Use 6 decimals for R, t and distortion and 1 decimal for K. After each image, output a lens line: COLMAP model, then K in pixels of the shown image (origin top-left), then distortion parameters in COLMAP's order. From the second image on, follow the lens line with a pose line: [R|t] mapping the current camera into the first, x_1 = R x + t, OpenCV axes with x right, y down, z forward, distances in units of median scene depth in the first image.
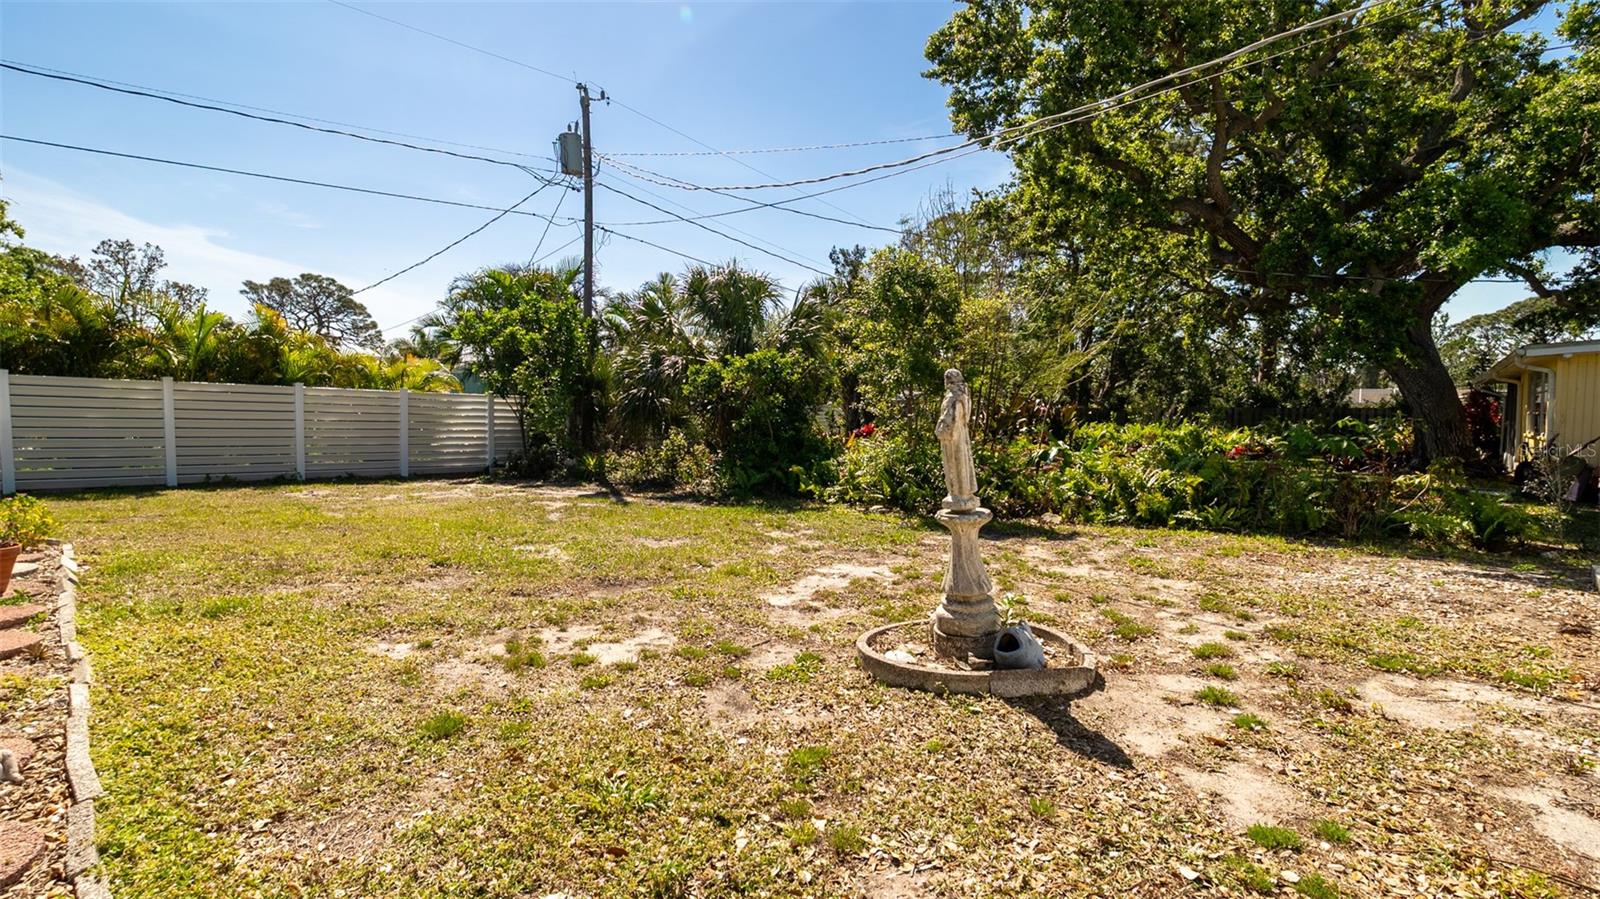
lens RADIAL K [[737.0, 0, 792.5], [0, 737.0, 450.8], [0, 0, 1]] dist [-0.003827, -0.000504]
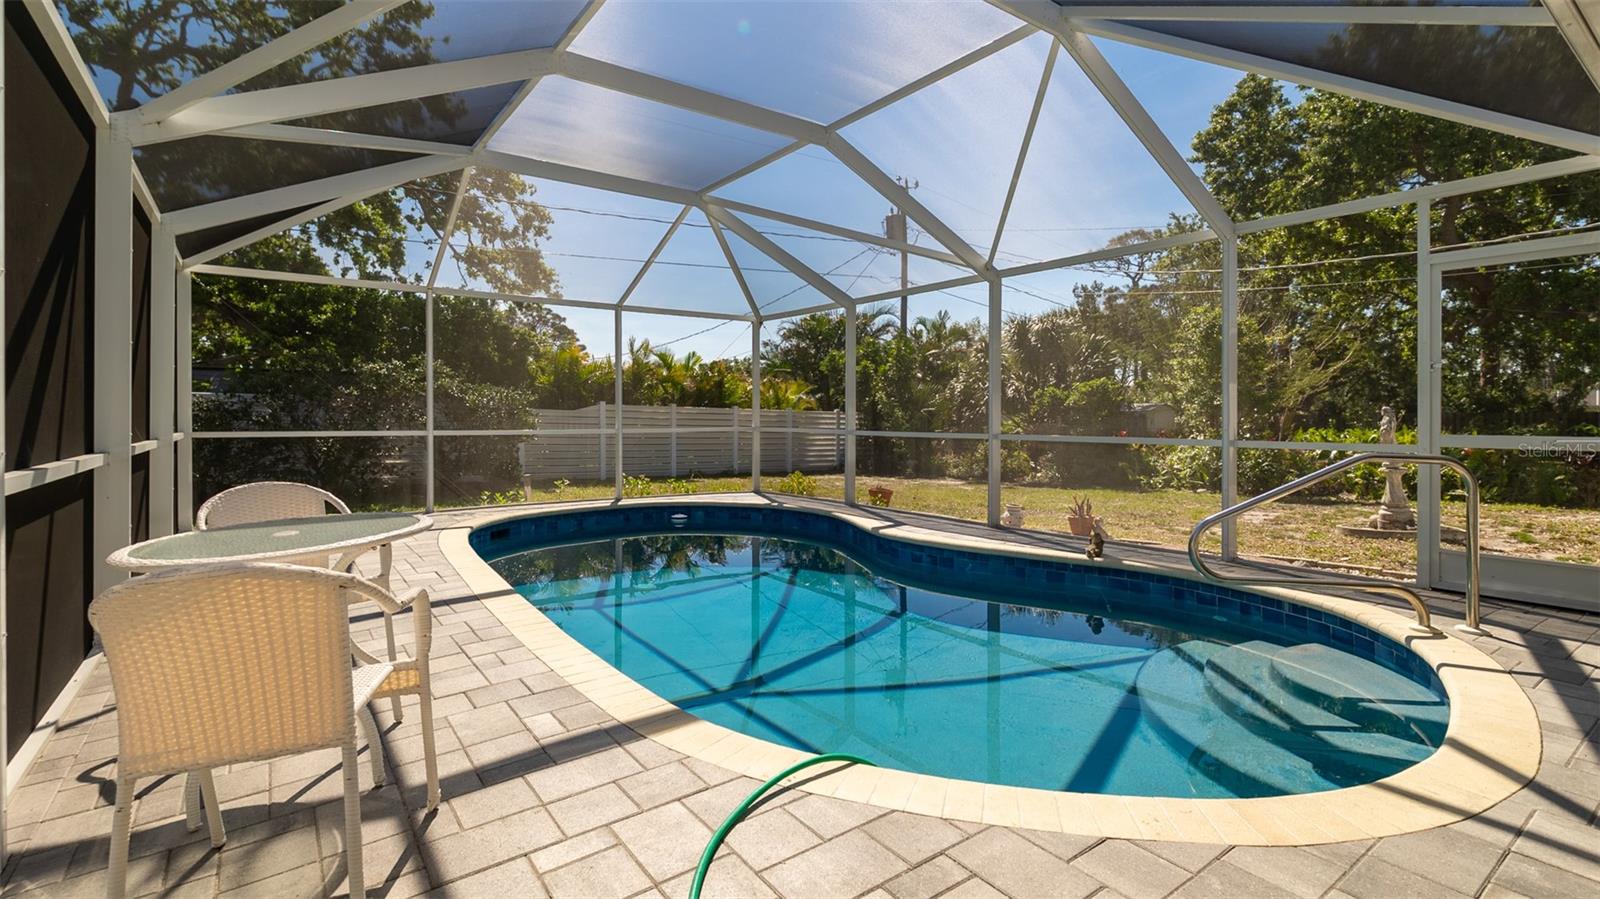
lens RADIAL K [[739.3, 0, 804.0], [0, 739.3, 423.0], [0, 0, 1]] dist [-0.000376, 0.000087]
pose [[0.986234, -0.009582, -0.165079, -0.304288], [0.001364, 0.998757, -0.049825, 0.013227], [0.165351, 0.048914, 0.985021, -0.402864]]
